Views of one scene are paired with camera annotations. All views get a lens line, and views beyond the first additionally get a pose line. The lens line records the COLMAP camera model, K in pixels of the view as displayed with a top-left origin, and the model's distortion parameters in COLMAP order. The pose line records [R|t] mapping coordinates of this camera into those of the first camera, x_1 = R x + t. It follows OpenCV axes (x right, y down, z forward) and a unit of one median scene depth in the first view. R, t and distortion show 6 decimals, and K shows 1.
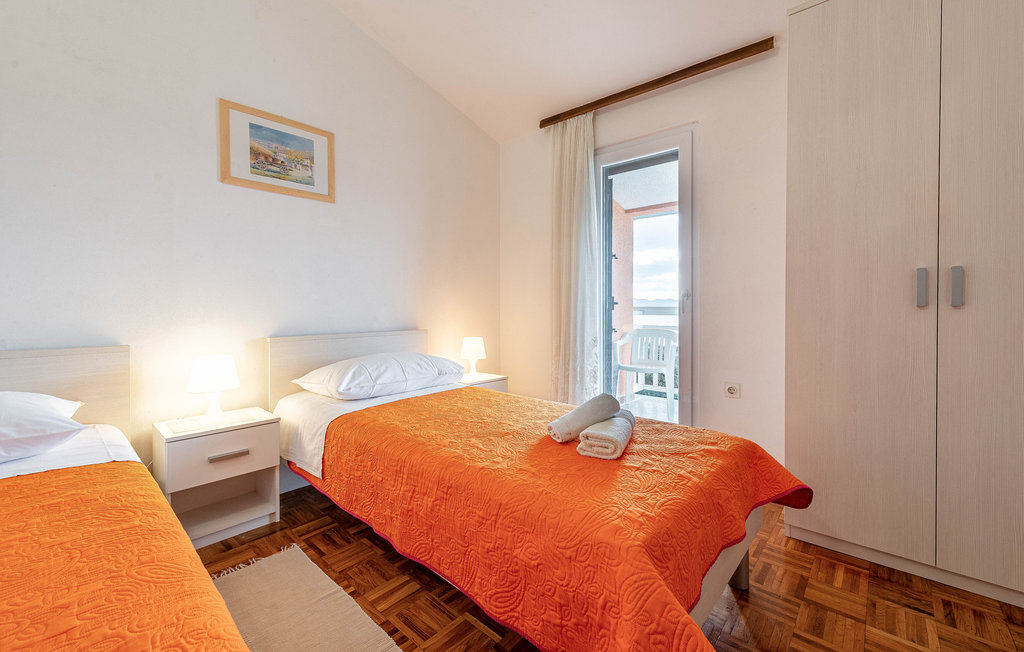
lens RADIAL K [[419.3, 0, 520.3], [0, 419.3, 308.5], [0, 0, 1]] dist [0.017498, -0.002584]
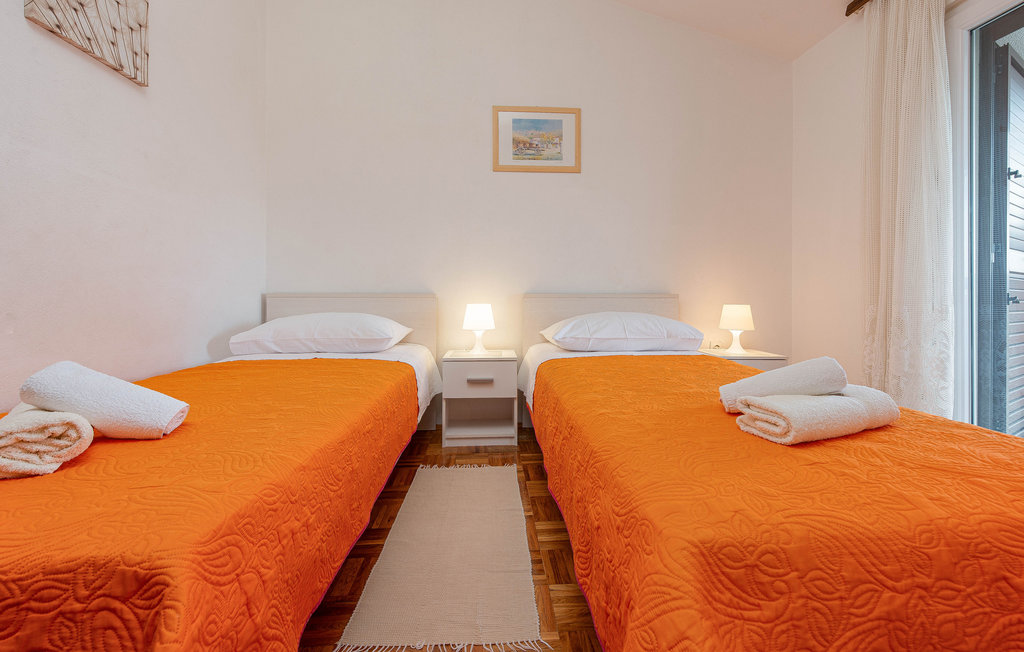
lens RADIAL K [[419.3, 0, 528.8], [0, 419.3, 296.7], [0, 0, 1]] dist [0.017498, -0.002584]
pose [[0.717670, -0.001709, -0.696381, 0.248564], [-0.004058, 0.999970, -0.006636, 0.087509], [0.696371, 0.007589, 0.717642, 0.164187]]
